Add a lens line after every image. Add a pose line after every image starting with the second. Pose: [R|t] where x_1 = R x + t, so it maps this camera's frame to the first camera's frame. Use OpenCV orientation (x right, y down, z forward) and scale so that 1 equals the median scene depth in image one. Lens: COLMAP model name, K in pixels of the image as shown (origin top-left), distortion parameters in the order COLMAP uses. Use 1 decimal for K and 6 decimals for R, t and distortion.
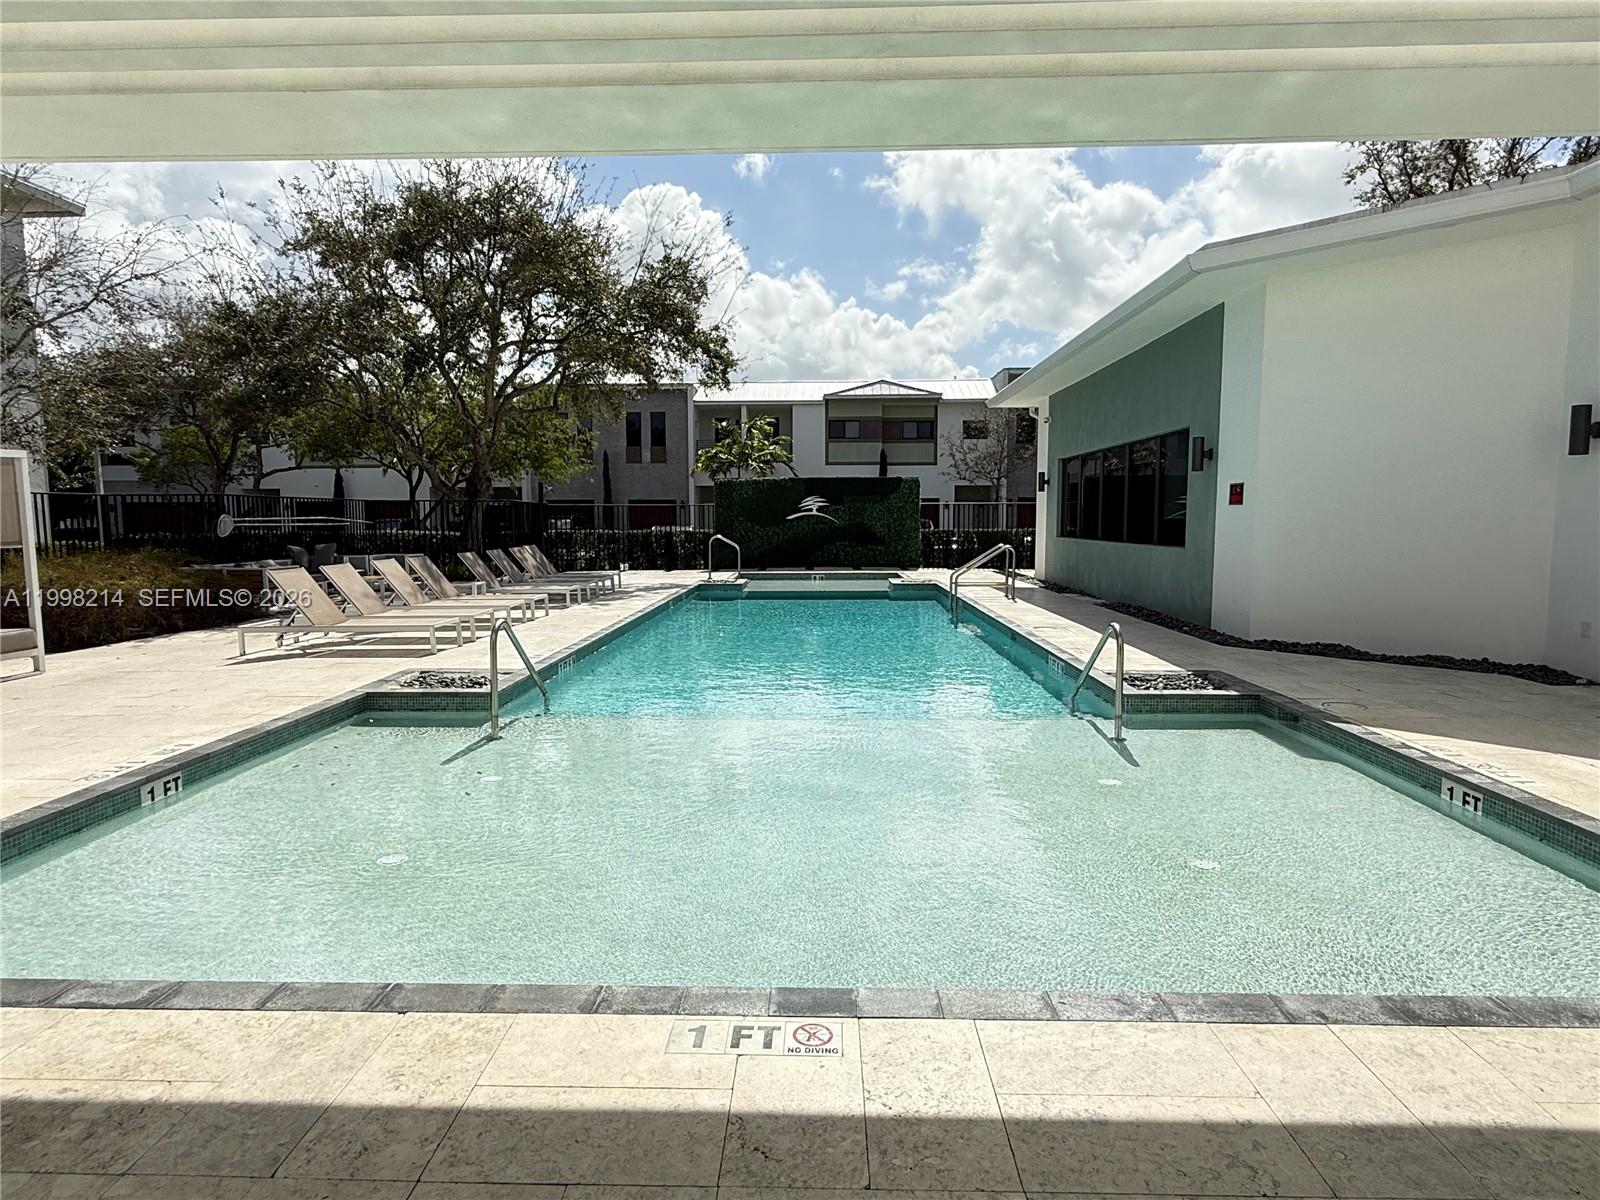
lens RADIAL K [[905.2, 0, 796.3], [0, 905.2, 601.7], [0, 0, 1]] dist [-0.001834, -0.000008]
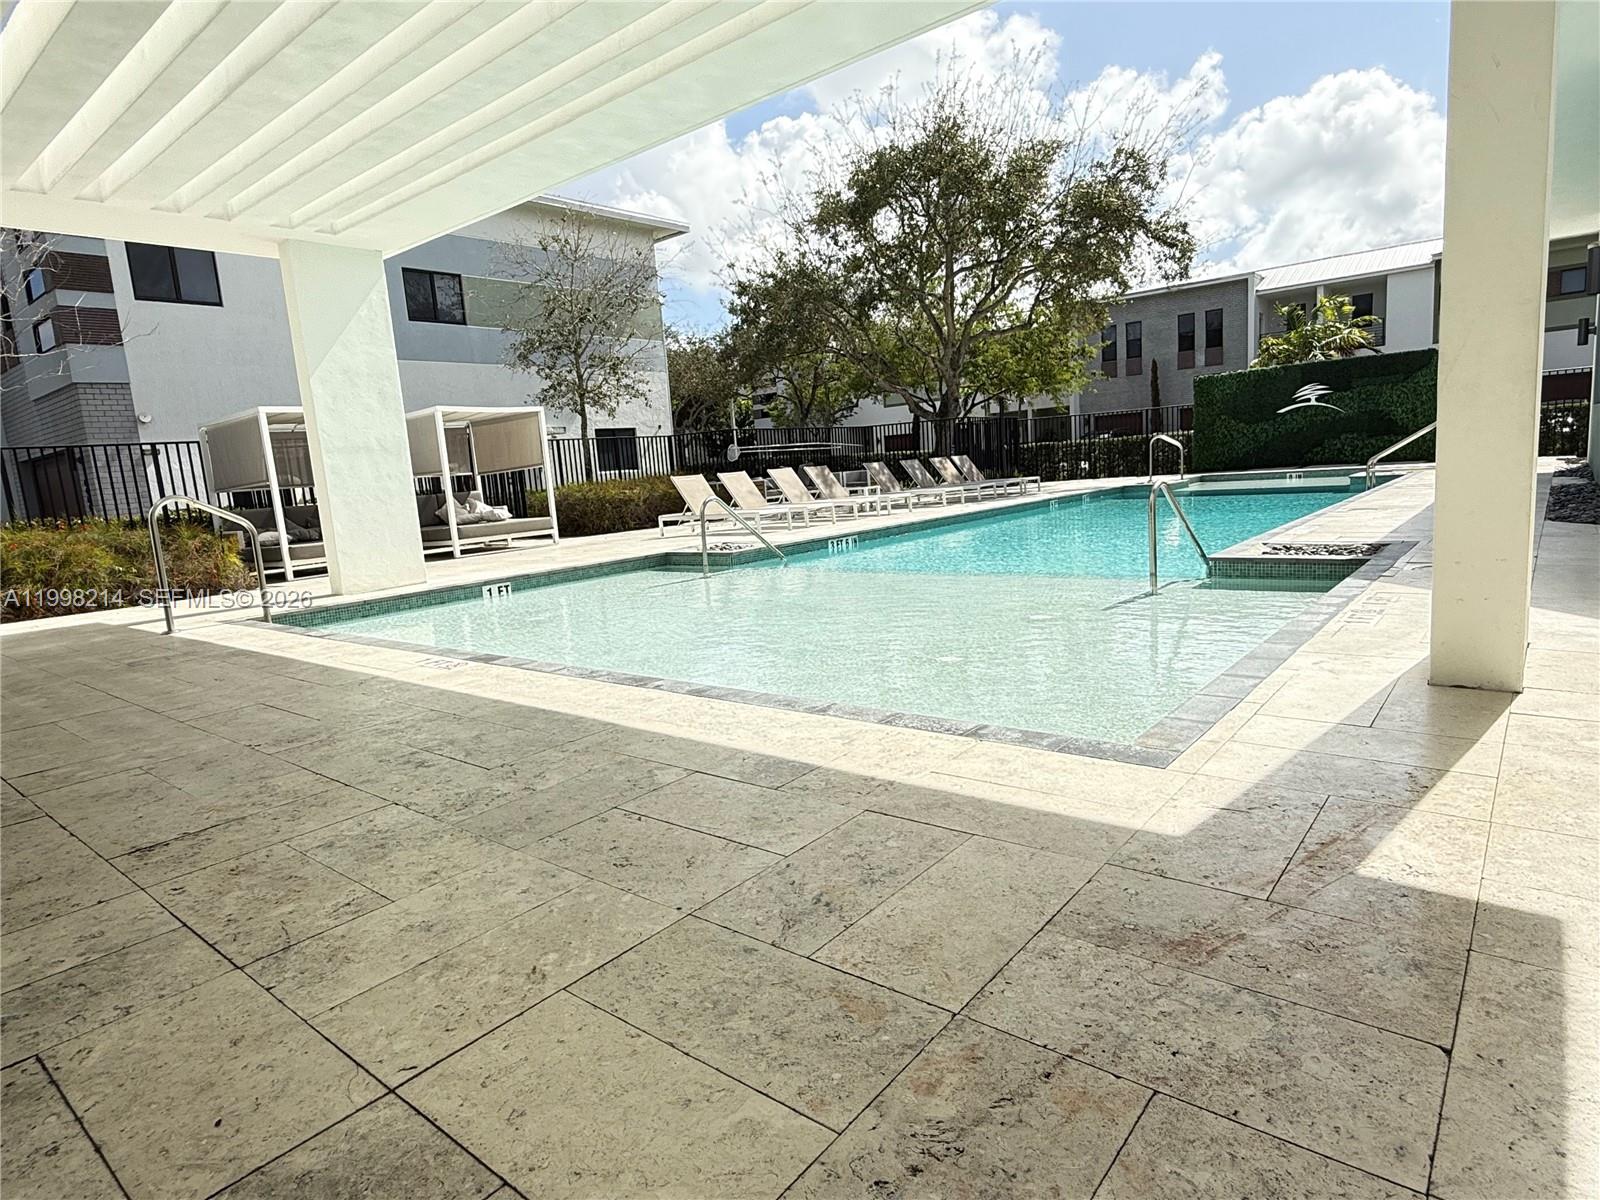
lens RADIAL K [[906.2, 0, 801.0], [0, 906.2, 604.4], [0, 0, 1]] dist [-0.003085, -0.000264]
pose [[0.787720, 0.041380, -0.614642, 0.318176], [0.010558, 0.996688, 0.080632, 0.036188], [0.615942, -0.070005, 0.784675, -0.010086]]
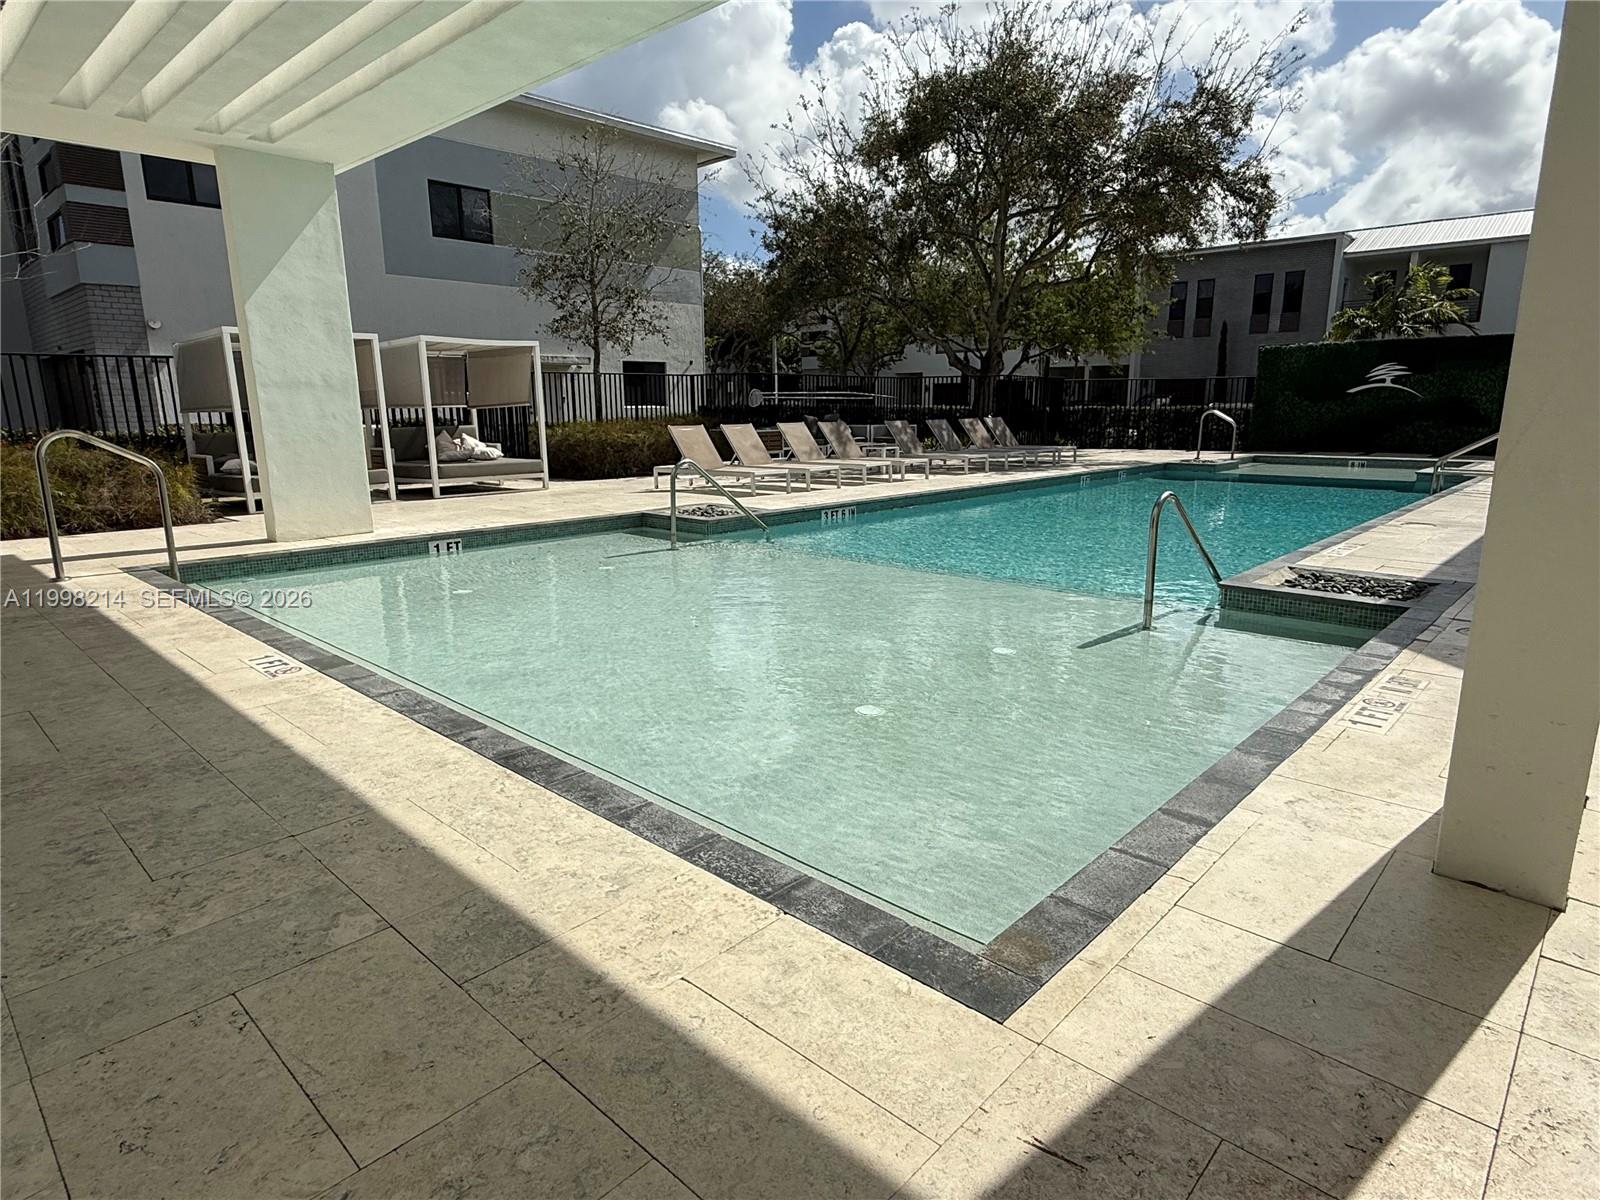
lens RADIAL K [[905.2, 0, 796.3], [0, 905.2, 601.7], [0, 0, 1]] dist [-0.001834, -0.000008]
pose [[0.748173, 0.140263, -0.648509, 0.316578], [-0.058343, 0.987522, 0.146277, 0.010521], [0.660934, -0.071605, 0.747020, 0.068907]]
